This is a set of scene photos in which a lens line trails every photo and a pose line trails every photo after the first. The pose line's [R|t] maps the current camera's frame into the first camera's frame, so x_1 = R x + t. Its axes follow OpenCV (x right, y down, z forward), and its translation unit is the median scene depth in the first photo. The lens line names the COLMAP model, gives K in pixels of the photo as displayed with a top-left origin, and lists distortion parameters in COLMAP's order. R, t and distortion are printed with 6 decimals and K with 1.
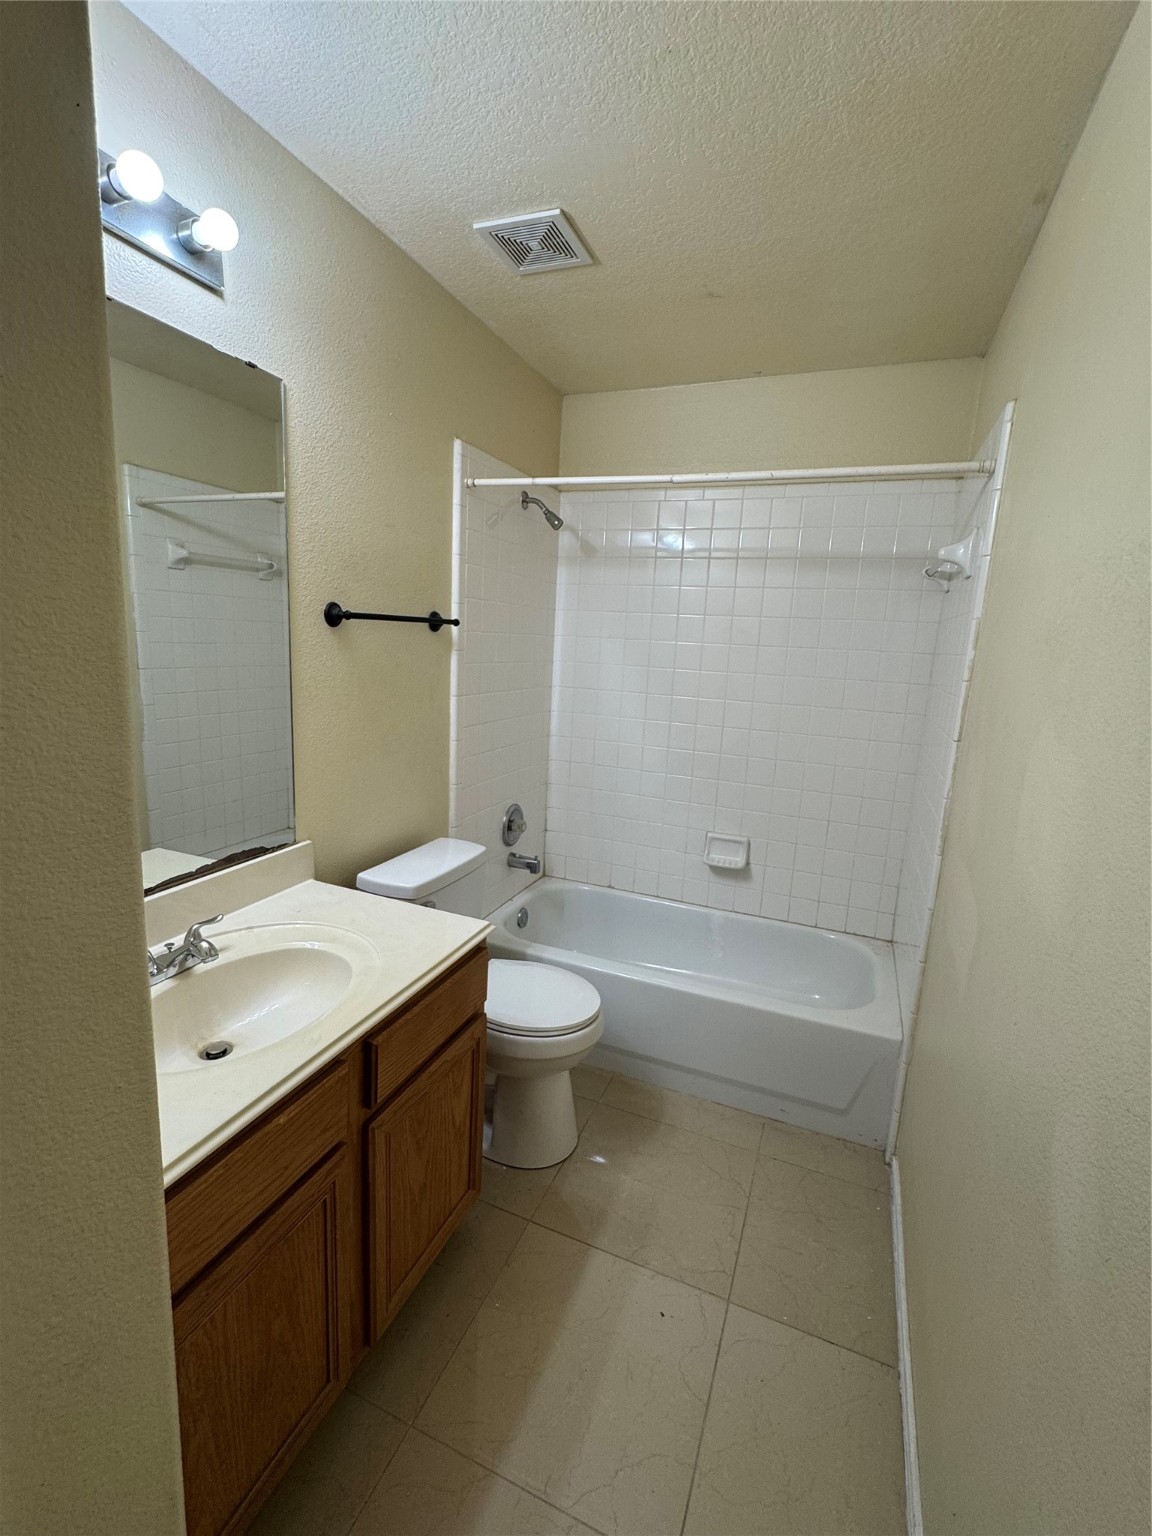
lens RADIAL K [[683.7, 0, 576.0], [0, 683.7, 768.0], [0, 0, 1]] dist [-0.003394, -0.000557]
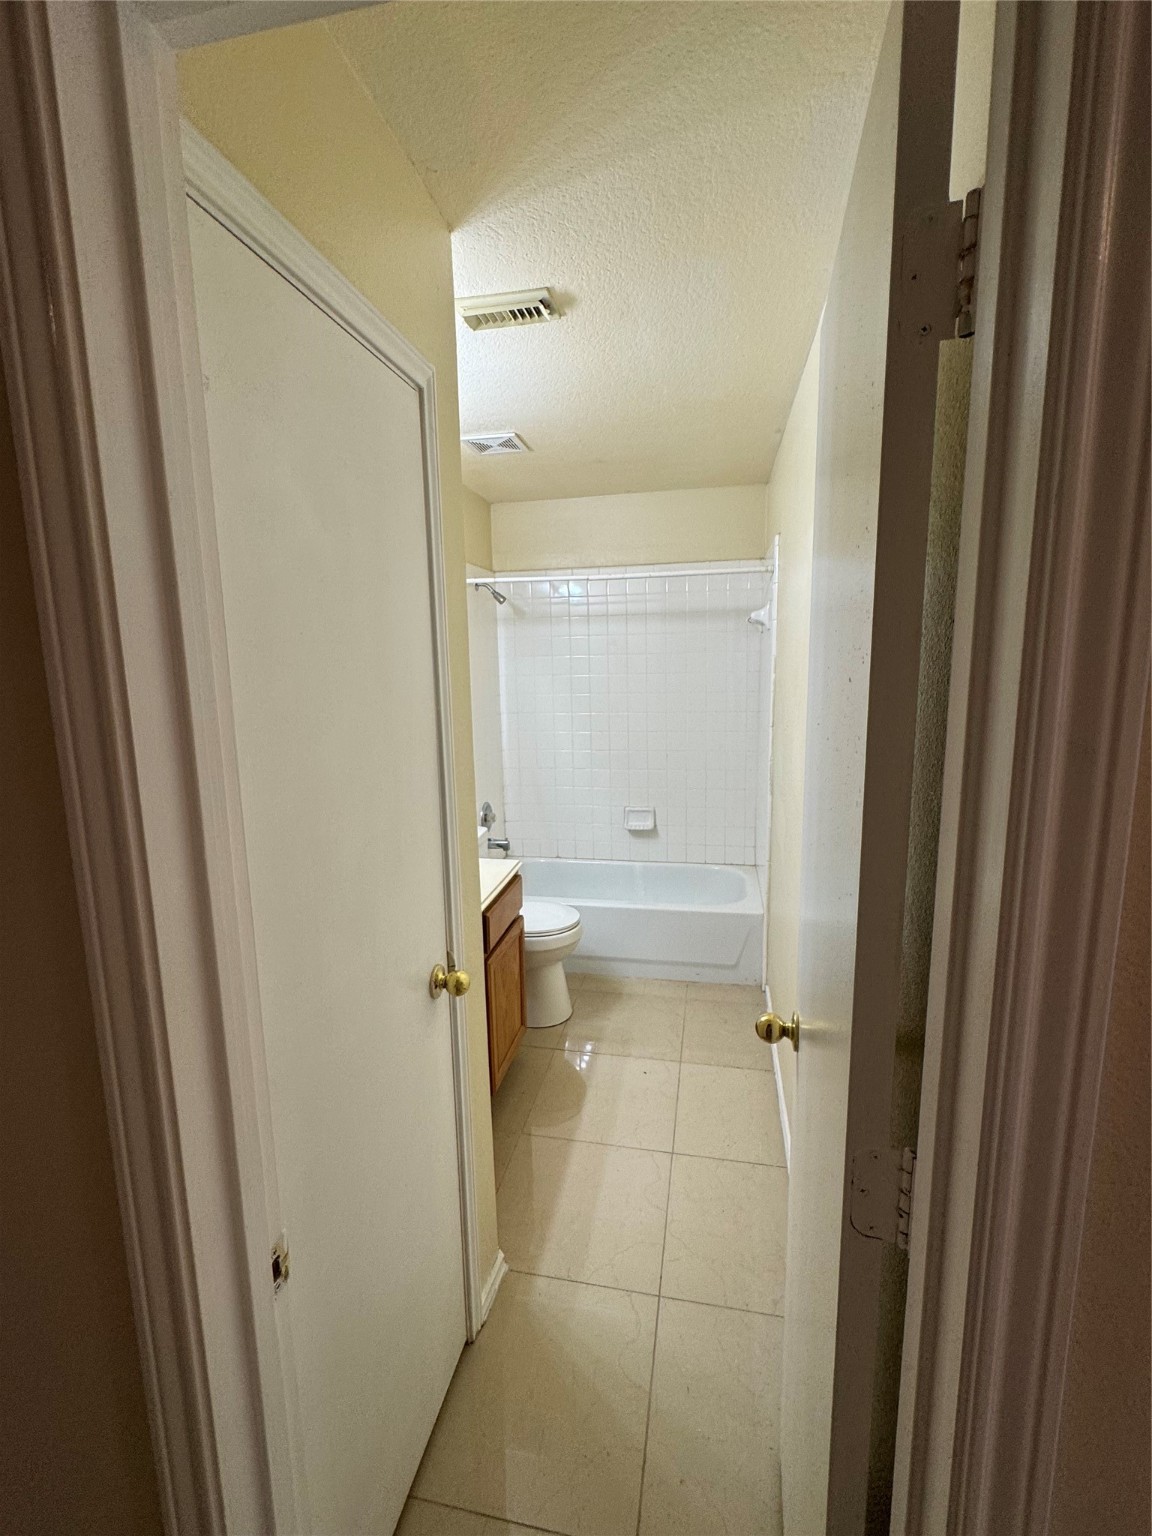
lens RADIAL K [[683.7, 0, 576.0], [0, 683.7, 768.0], [0, 0, 1]] dist [-0.003394, -0.000557]
pose [[0.979901, -0.101223, 0.171896, -0.185999], [0.105045, 0.994379, -0.013262, 0.028937], [-0.169587, 0.031052, 0.985026, -0.491808]]
